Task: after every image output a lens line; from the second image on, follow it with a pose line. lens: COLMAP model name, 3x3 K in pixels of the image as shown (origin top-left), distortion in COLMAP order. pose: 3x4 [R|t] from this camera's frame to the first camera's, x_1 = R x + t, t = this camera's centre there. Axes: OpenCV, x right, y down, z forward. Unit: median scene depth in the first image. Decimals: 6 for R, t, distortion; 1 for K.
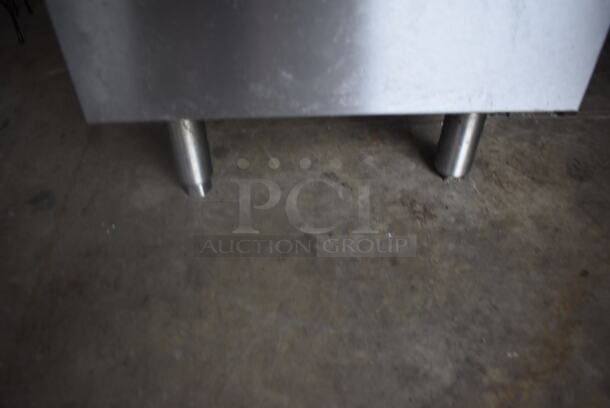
lens RADIAL K [[472.6, 0, 308.5], [0, 472.6, 198.0], [0, 0, 1]] dist [-0.103278, 0.020210]
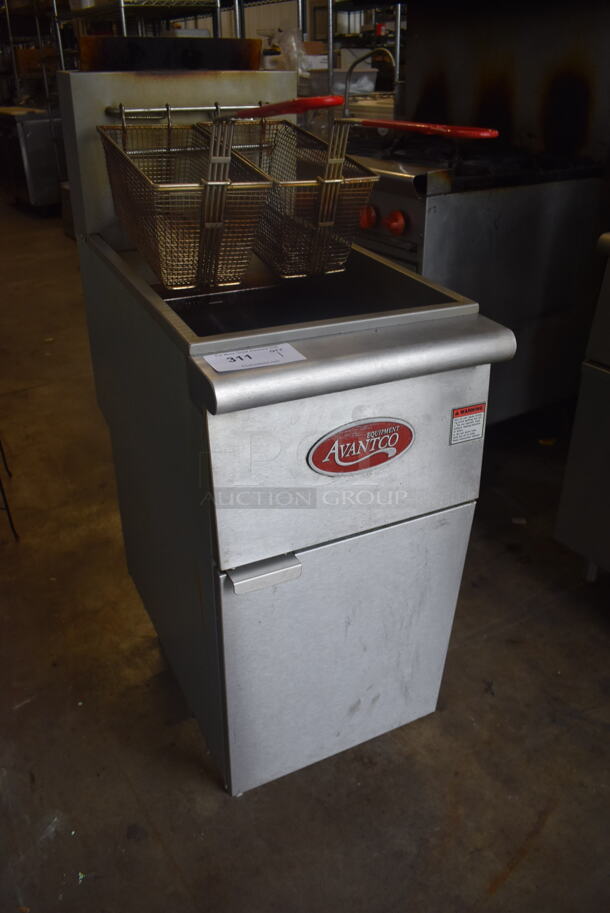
lens RADIAL K [[707.3, 0, 312.9], [0, 707.3, 458.3], [0, 0, 1]] dist [-0.103278, 0.020210]
pose [[0.905608, -0.182137, 0.383015, -0.745363], [0.248491, 0.959713, -0.131159, -0.781622], [-0.343696, 0.213954, 0.914383, -1.576961]]
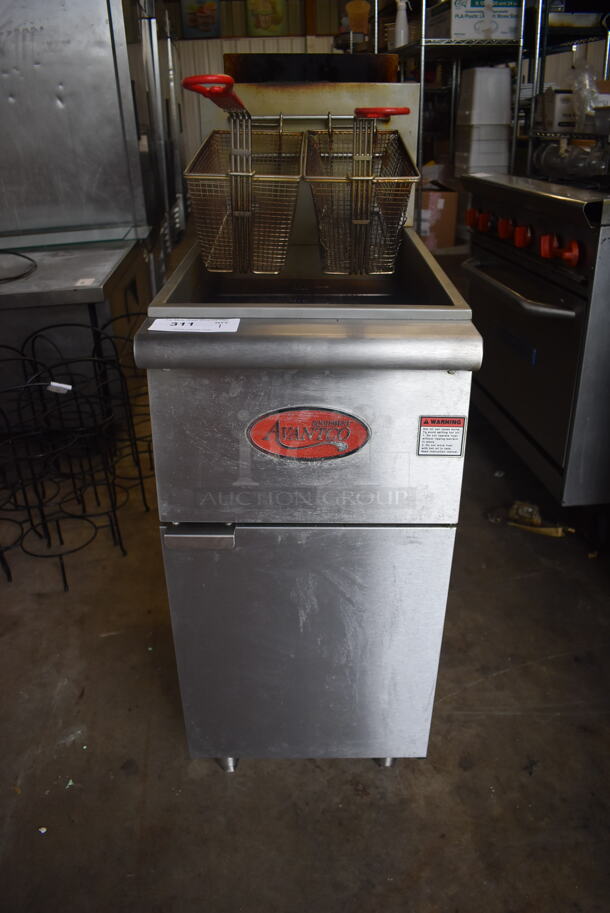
lens RADIAL K [[707.3, 0, 308.7], [0, 707.3, 461.9], [0, 0, 1]] dist [-0.103278, 0.020210]
pose [[0.999347, 0.028897, -0.021714, 0.067109], [-0.033087, 0.973164, -0.227720, -0.548020], [0.014551, 0.228290, 0.973484, -1.705798]]
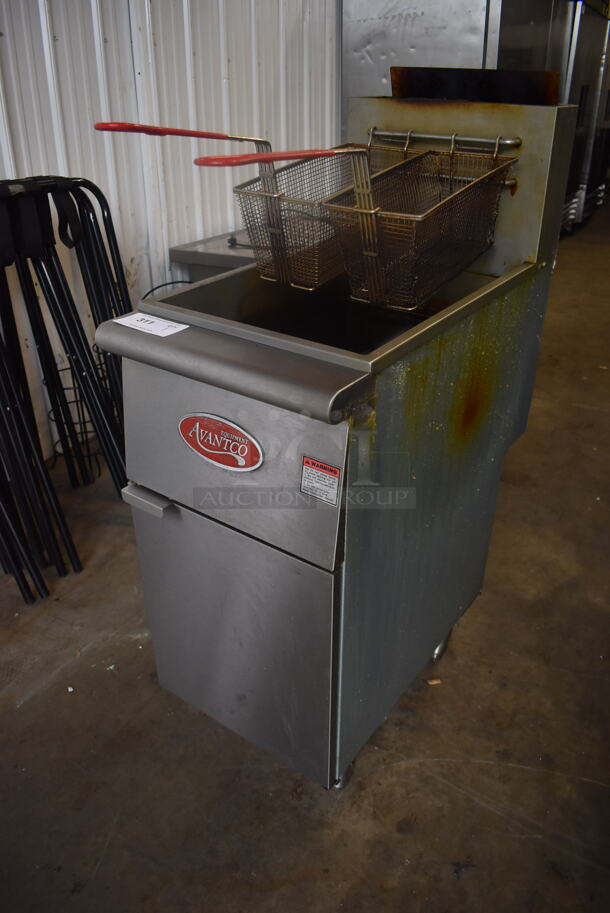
lens RADIAL K [[707.3, 0, 301.7], [0, 707.3, 454.7], [0, 0, 1]] dist [-0.103278, 0.020210]
pose [[0.796353, 0.313610, -0.517176, 1.182524], [-0.410180, 0.908423, -0.080742, -0.910814], [0.444493, 0.276434, 0.852062, -1.539545]]
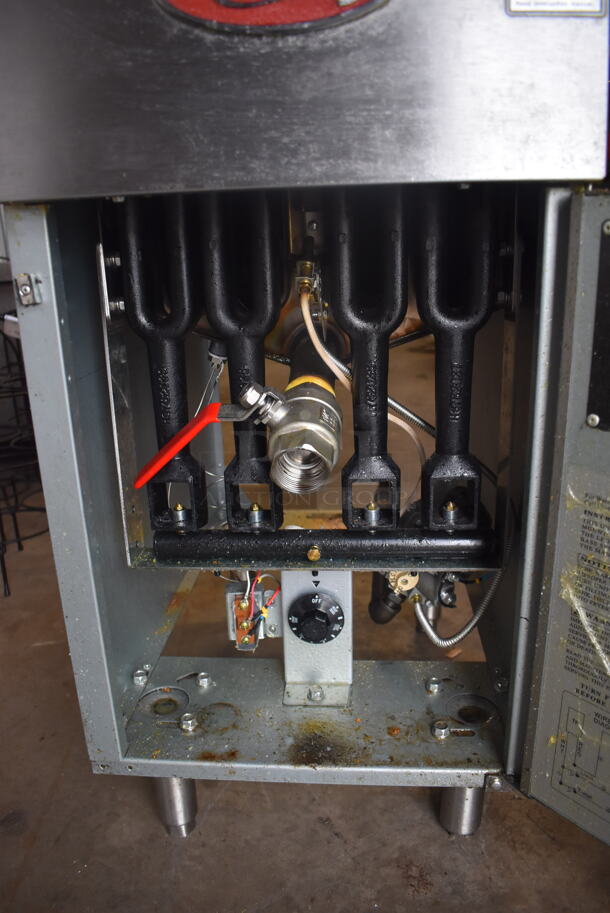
lens RADIAL K [[707.3, 0, 312.0], [0, 707.3, 457.6], [0, 0, 1]] dist [-0.103278, 0.020210]
pose [[0.994479, 0.016192, -0.103676, 0.160664], [-0.056590, 0.914784, -0.399960, -0.172835], [0.088365, 0.403619, 0.910650, -0.531607]]
